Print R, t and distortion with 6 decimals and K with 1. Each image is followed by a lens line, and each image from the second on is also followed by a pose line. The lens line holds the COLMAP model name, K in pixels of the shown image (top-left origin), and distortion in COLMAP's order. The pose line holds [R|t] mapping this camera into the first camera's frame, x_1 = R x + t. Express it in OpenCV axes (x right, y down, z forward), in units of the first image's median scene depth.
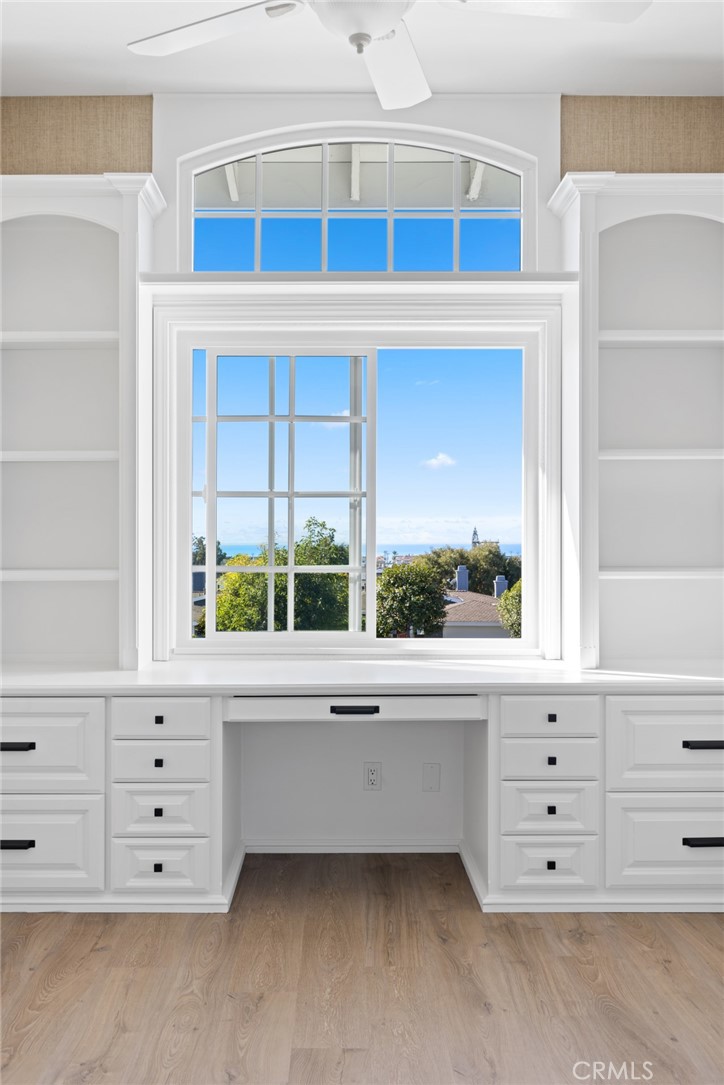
lens RADIAL K [[1051.3, 0, 362.0], [0, 1051.3, 542.5], [0, 0, 1]] dist [0.000662, 0.006552]
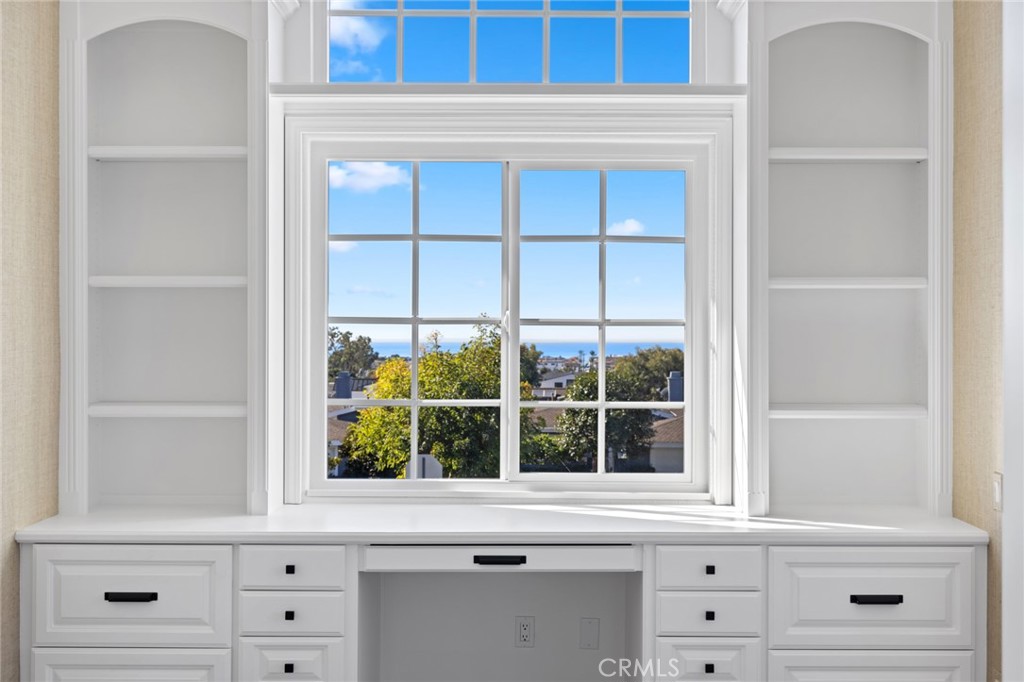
lens RADIAL K [[1339.4, 0, 537.5], [0, 1339.4, 350.0], [0, 0, 1]] dist [0.002712, 0.033703]
pose [[0.999936, 0.003746, -0.010651, 0.038121], [-0.003661, 0.999961, 0.008067, -0.036023], [0.010681, -0.008028, 0.999911, -0.182791]]
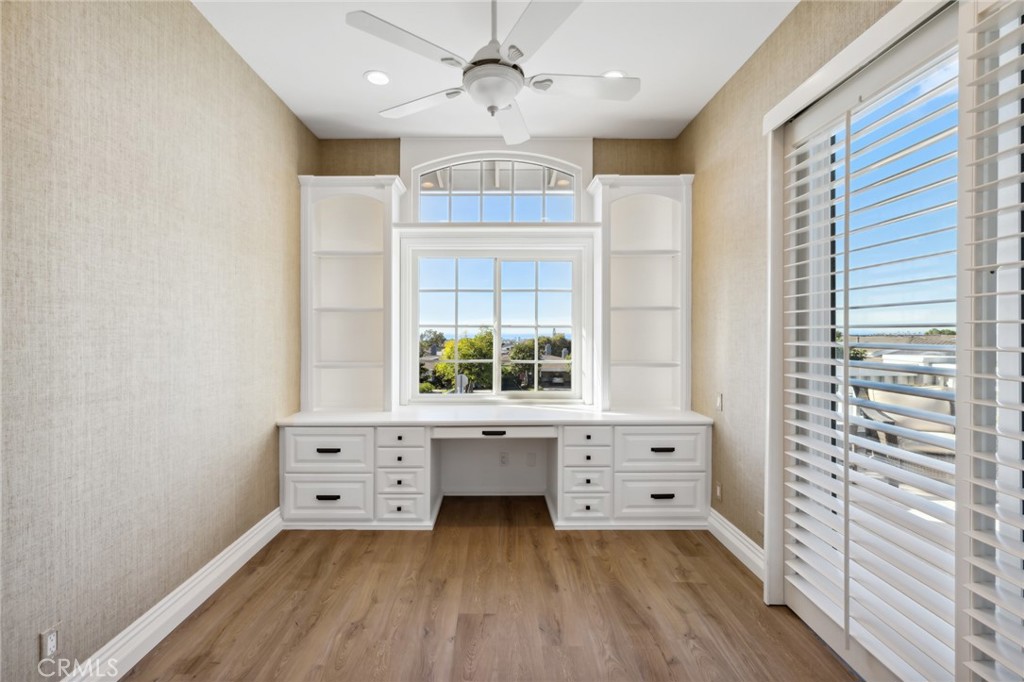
lens RADIAL K [[454.6, 0, 502.1], [0, 454.6, 333.7], [0, 0, 1]] dist [-0.000312, -0.000005]
pose [[0.999973, 0.001220, -0.007178, 0.015681], [-0.001210, 0.999998, 0.001373, -0.037472], [0.007180, -0.001365, 0.999973, 0.096412]]
